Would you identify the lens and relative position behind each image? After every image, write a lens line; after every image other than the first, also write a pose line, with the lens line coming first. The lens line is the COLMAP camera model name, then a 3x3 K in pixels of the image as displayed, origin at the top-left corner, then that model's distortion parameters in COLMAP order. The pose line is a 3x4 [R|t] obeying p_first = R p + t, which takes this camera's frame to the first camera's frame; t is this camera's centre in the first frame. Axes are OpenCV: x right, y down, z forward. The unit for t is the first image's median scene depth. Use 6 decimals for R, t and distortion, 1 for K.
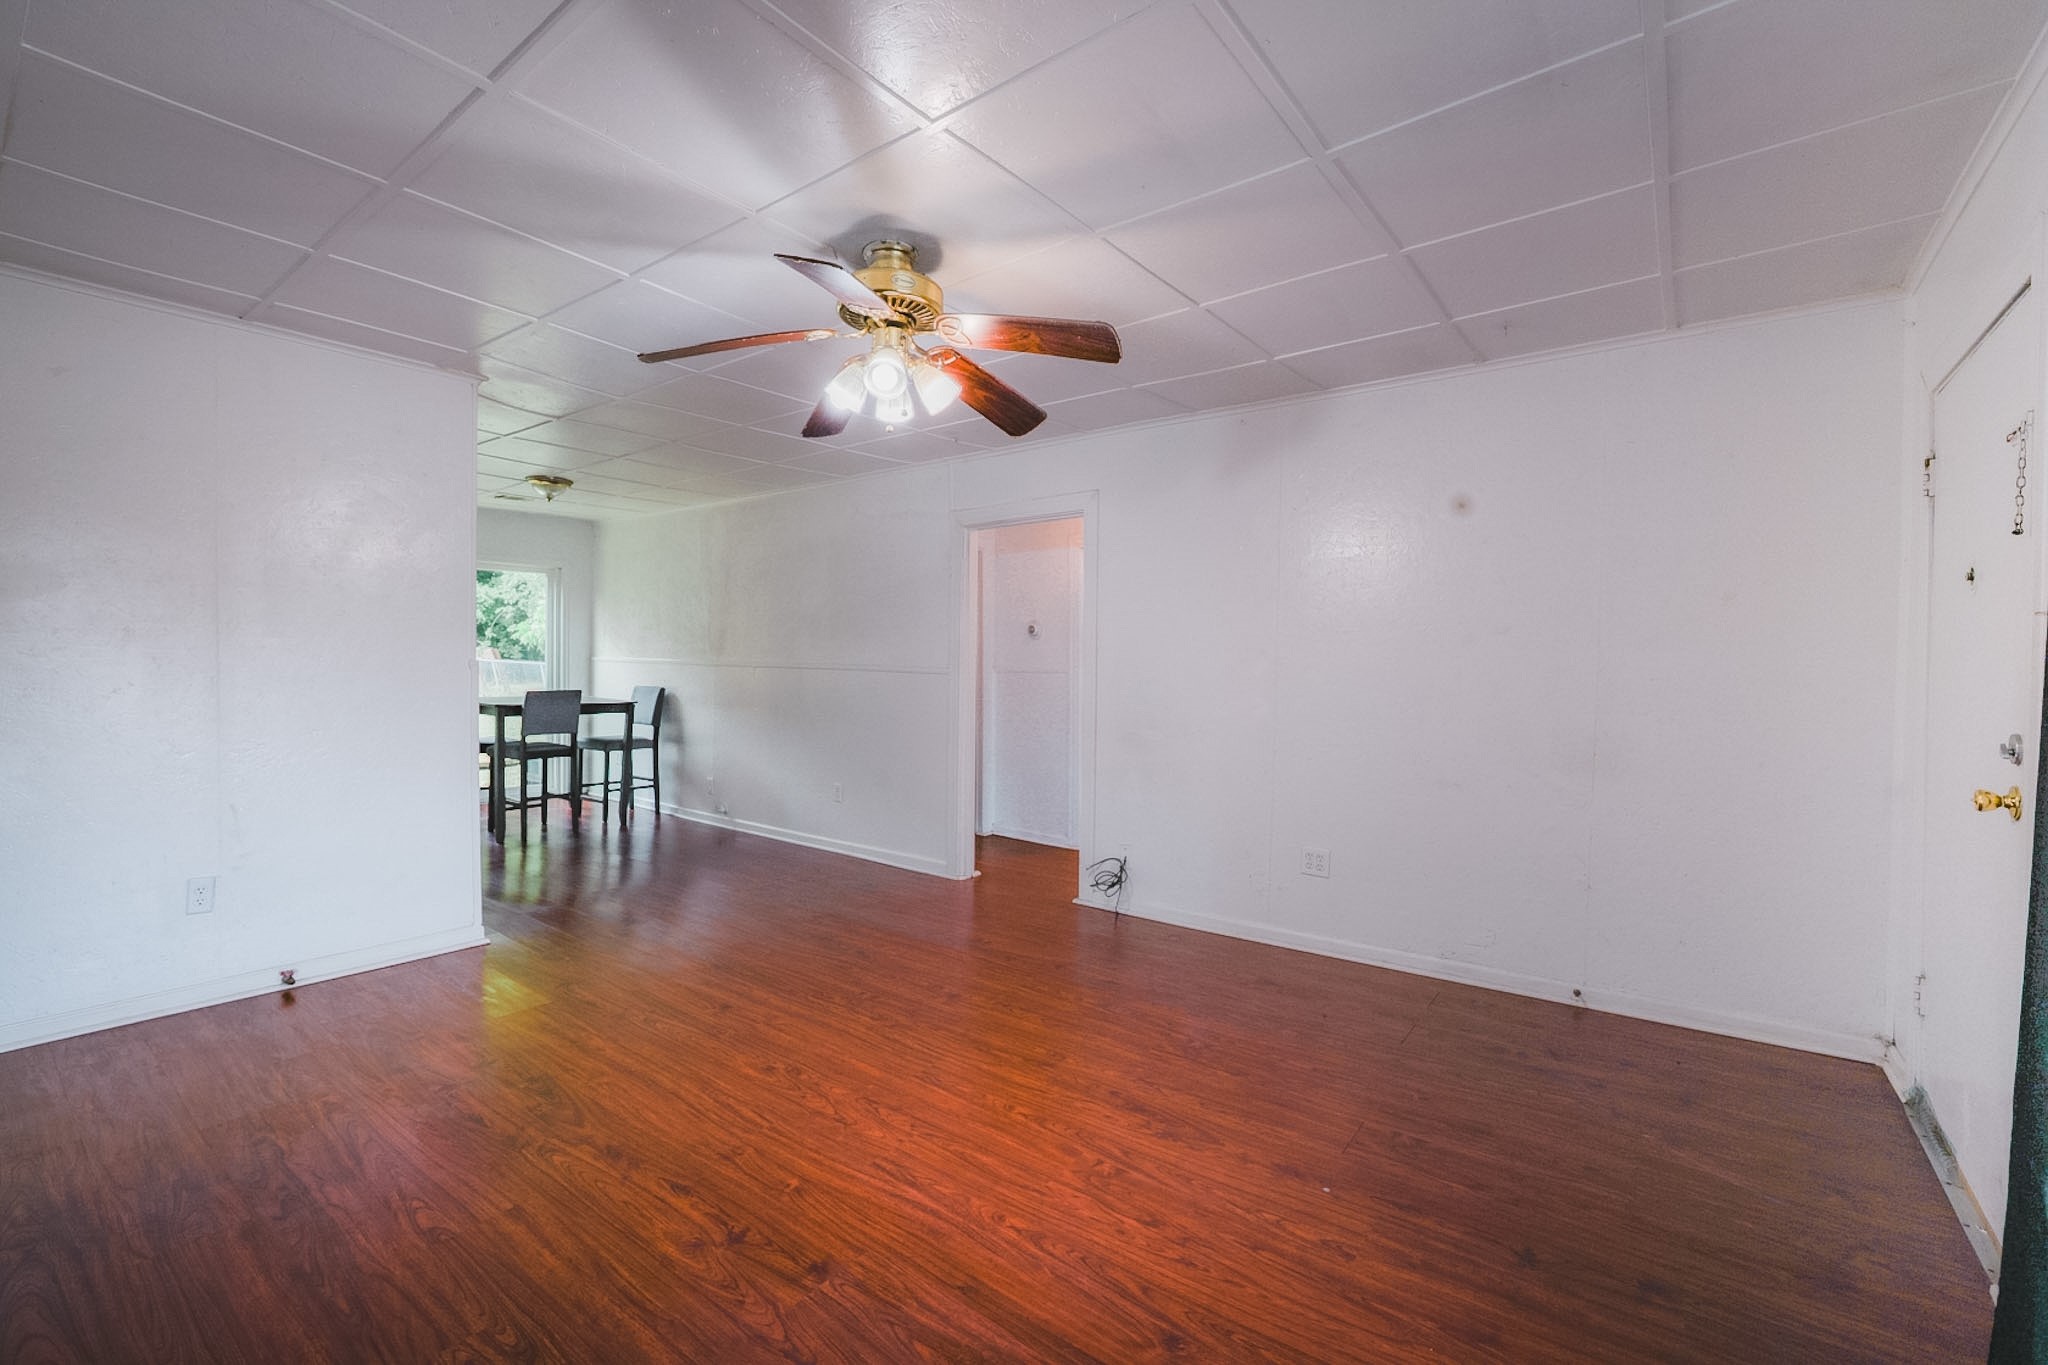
lens RADIAL K [[870.1, 0, 1017.2], [0, 870.1, 680.7], [0, 0, 1]] dist [-0.003139, 0.000034]
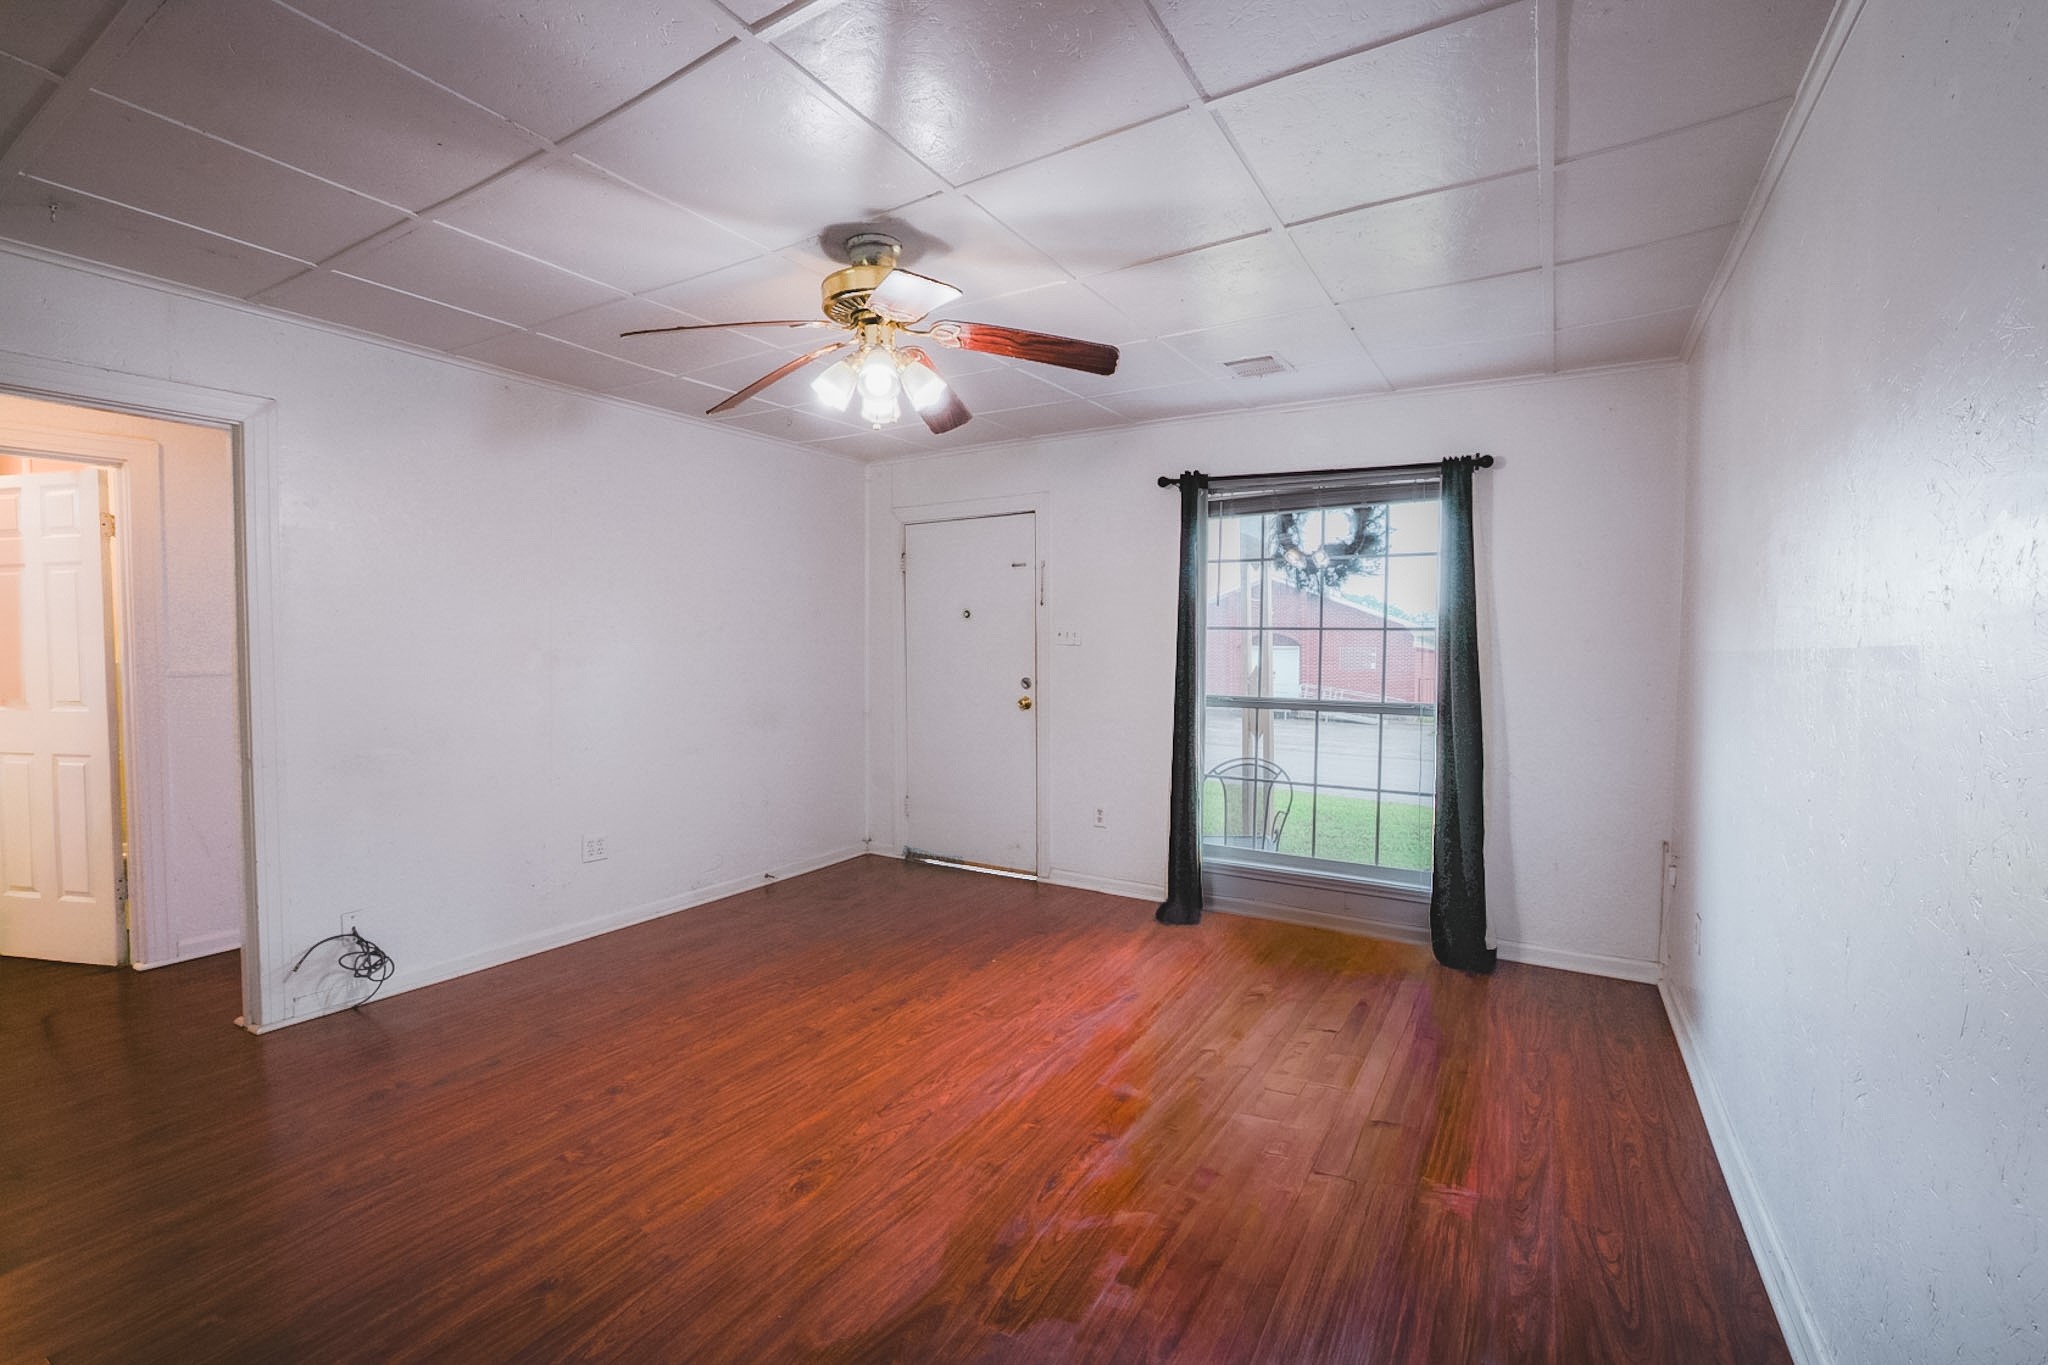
lens RADIAL K [[870.1, 0, 1016.5], [0, 870.1, 679.7], [0, 0, 1]] dist [-0.003139, 0.000034]
pose [[-0.112748, -0.033528, 0.993058, -1.039269], [0.014585, 0.999267, 0.035393, -0.029547], [-0.993517, 0.018474, -0.112176, 0.867793]]
